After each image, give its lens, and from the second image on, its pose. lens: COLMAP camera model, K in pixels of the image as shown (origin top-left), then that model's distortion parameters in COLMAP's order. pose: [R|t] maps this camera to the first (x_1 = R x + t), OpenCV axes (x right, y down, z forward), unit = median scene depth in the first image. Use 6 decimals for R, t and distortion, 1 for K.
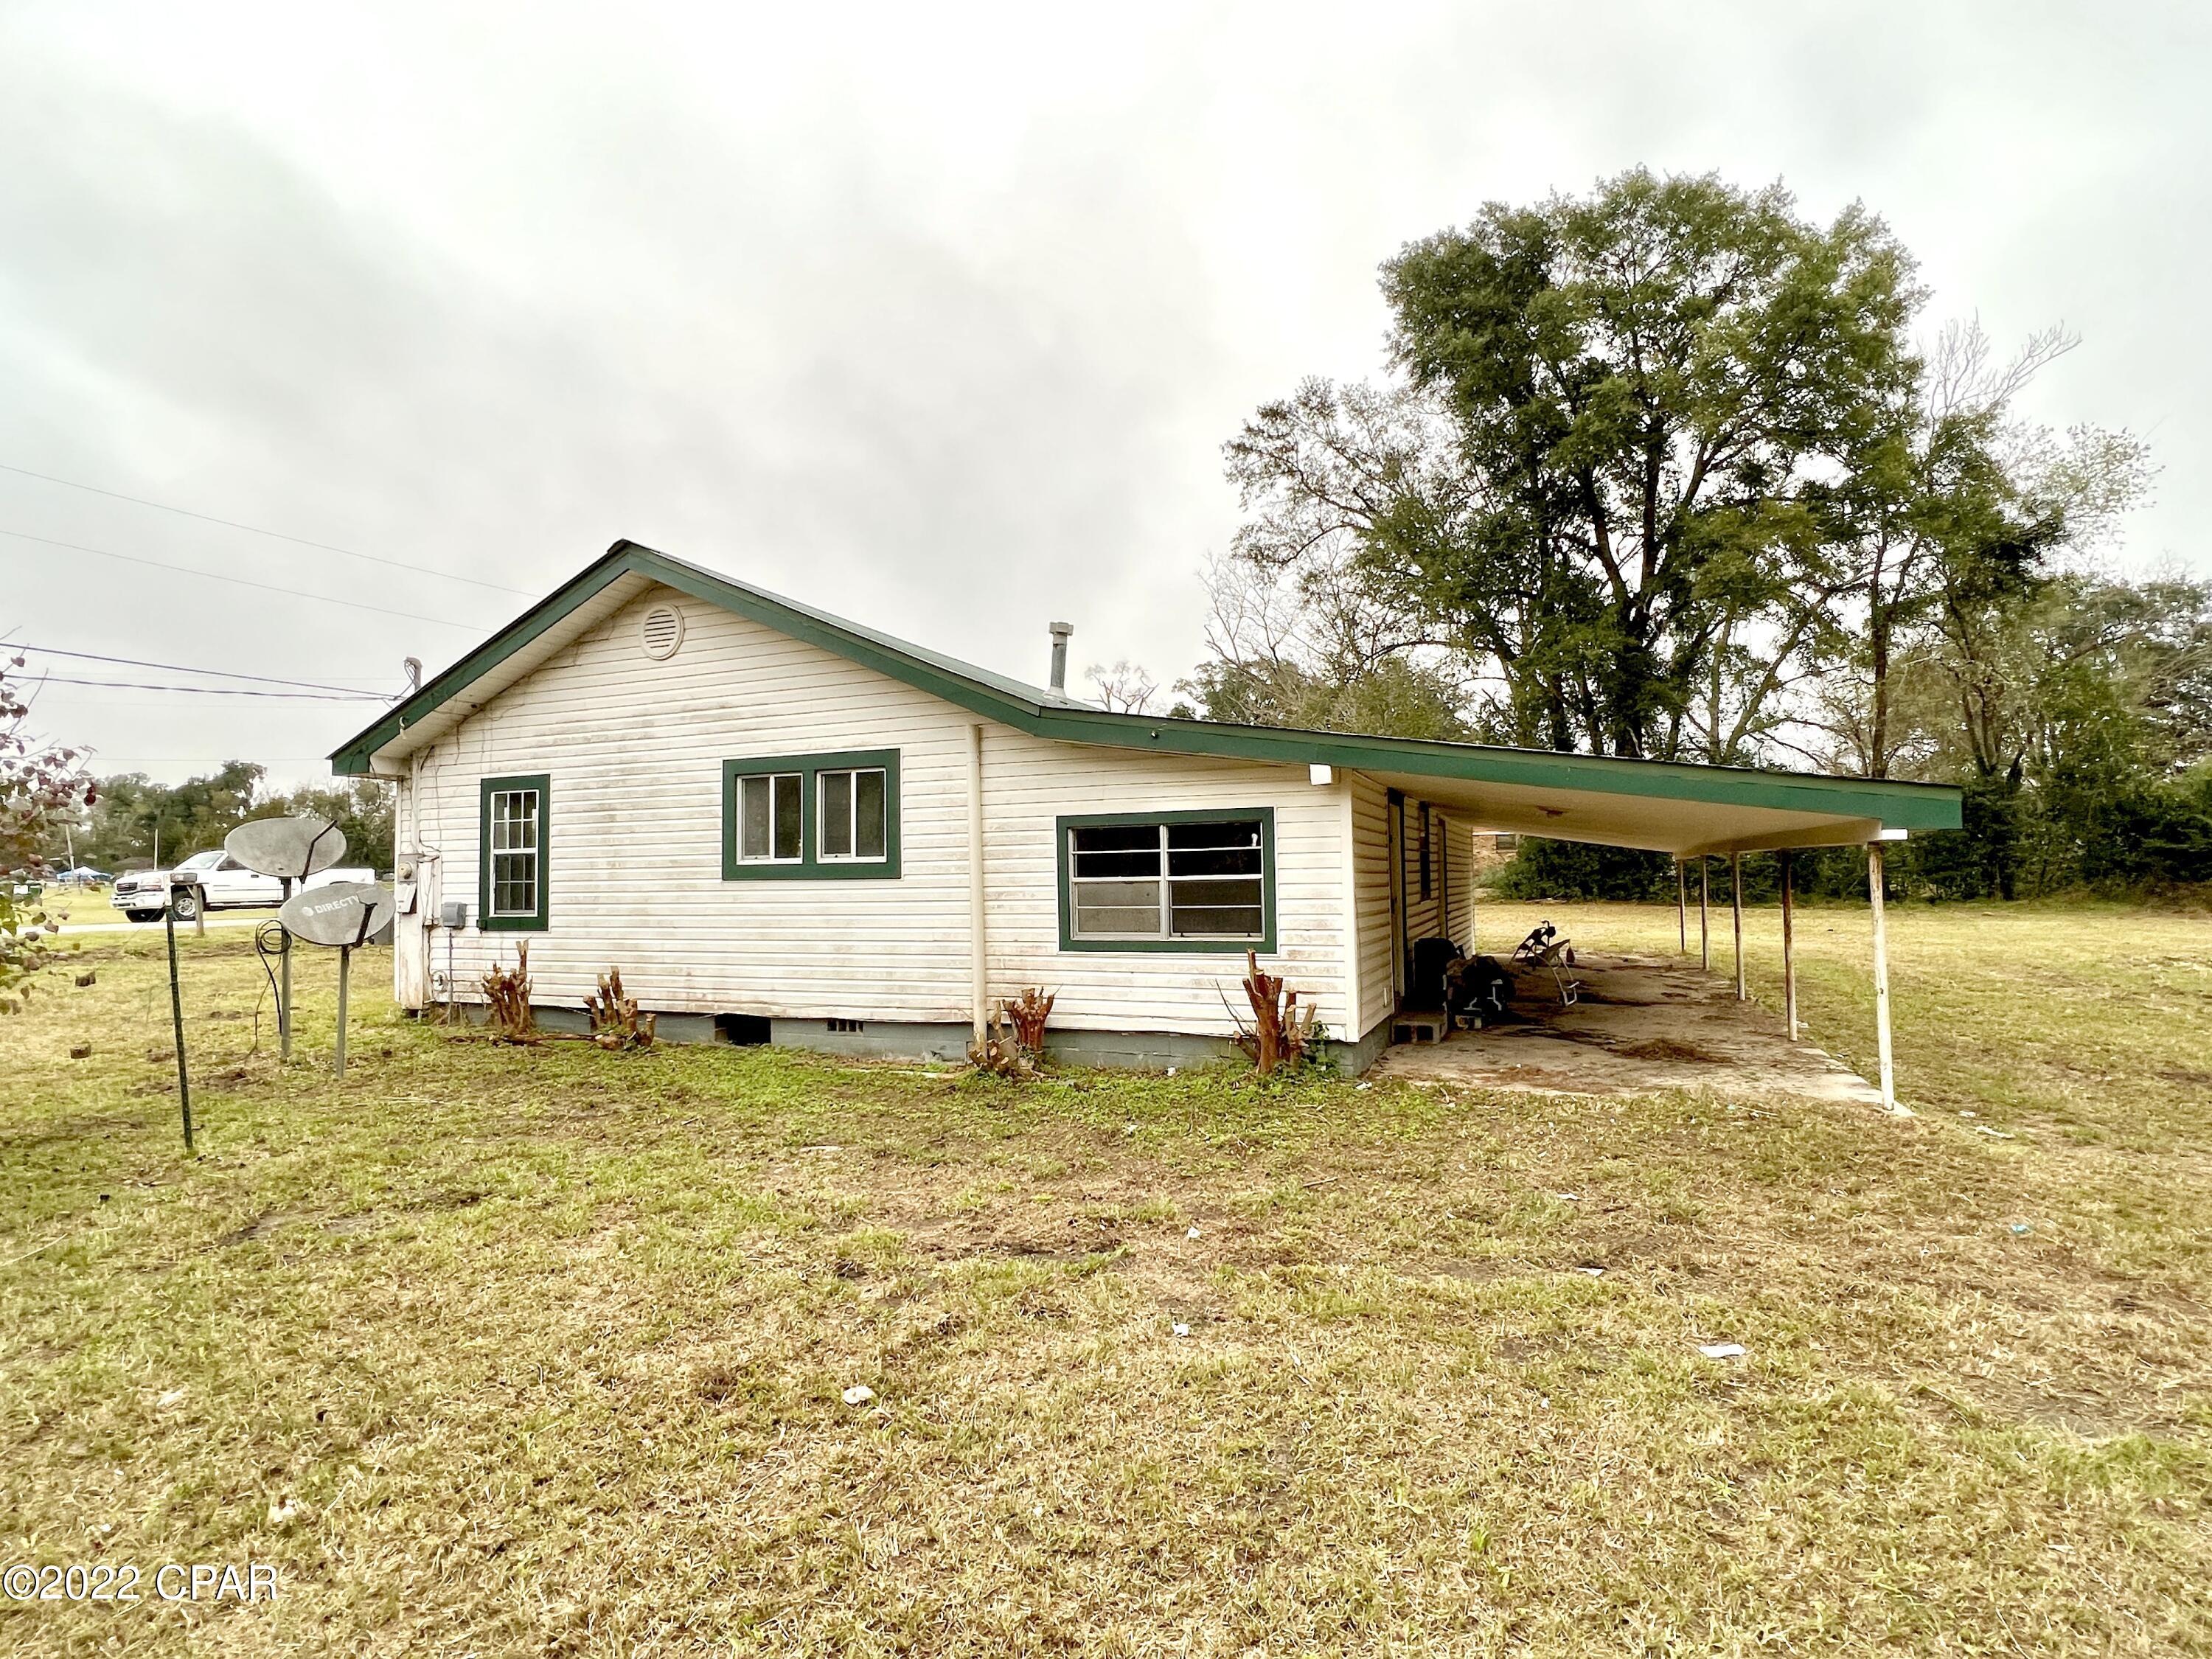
lens RADIAL K [[1121.6, 0, 1105.1], [0, 1121.6, 821.5], [0, 0, 1]] dist [0.003452, 0.000202]
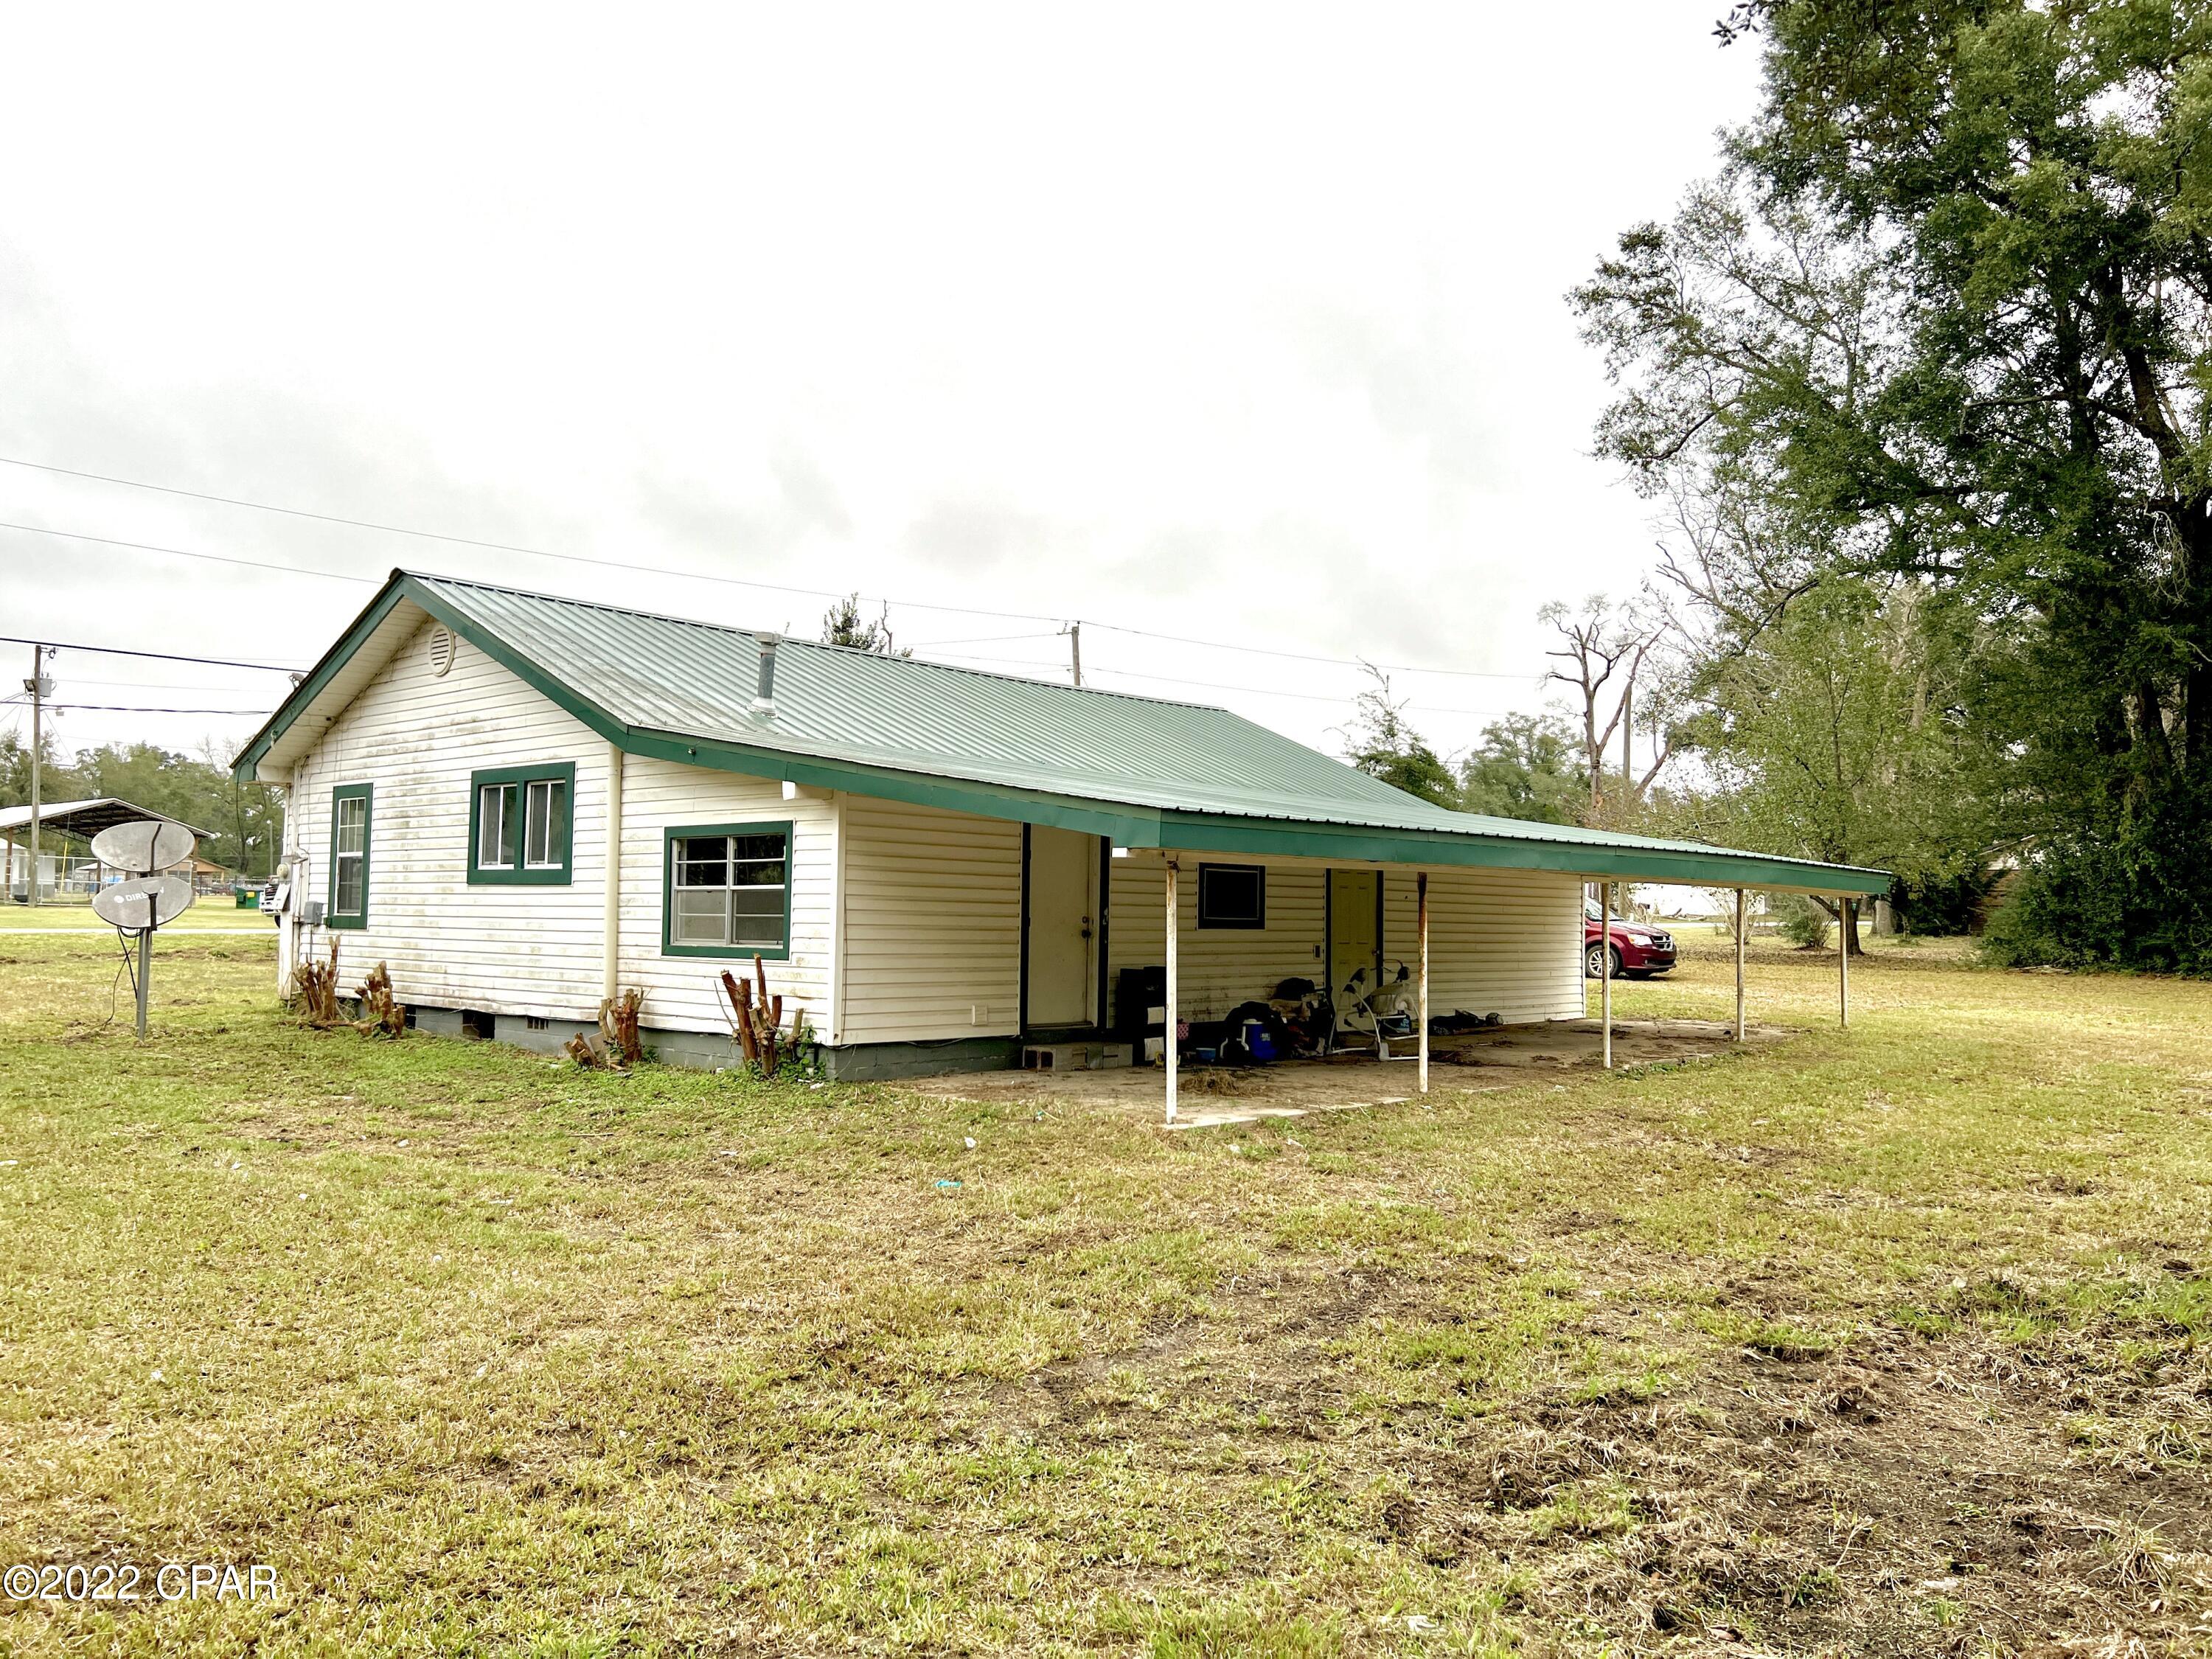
lens RADIAL K [[1685.6, 0, 1122.2], [0, 1685.6, 822.6], [0, 0, 1]] dist [0.083463, -0.121543]
pose [[0.940683, 0.009913, -0.339142, 0.808285], [-0.012048, 0.999919, -0.004191, -0.007020], [0.339073, 0.008028, 0.940726, -0.316078]]
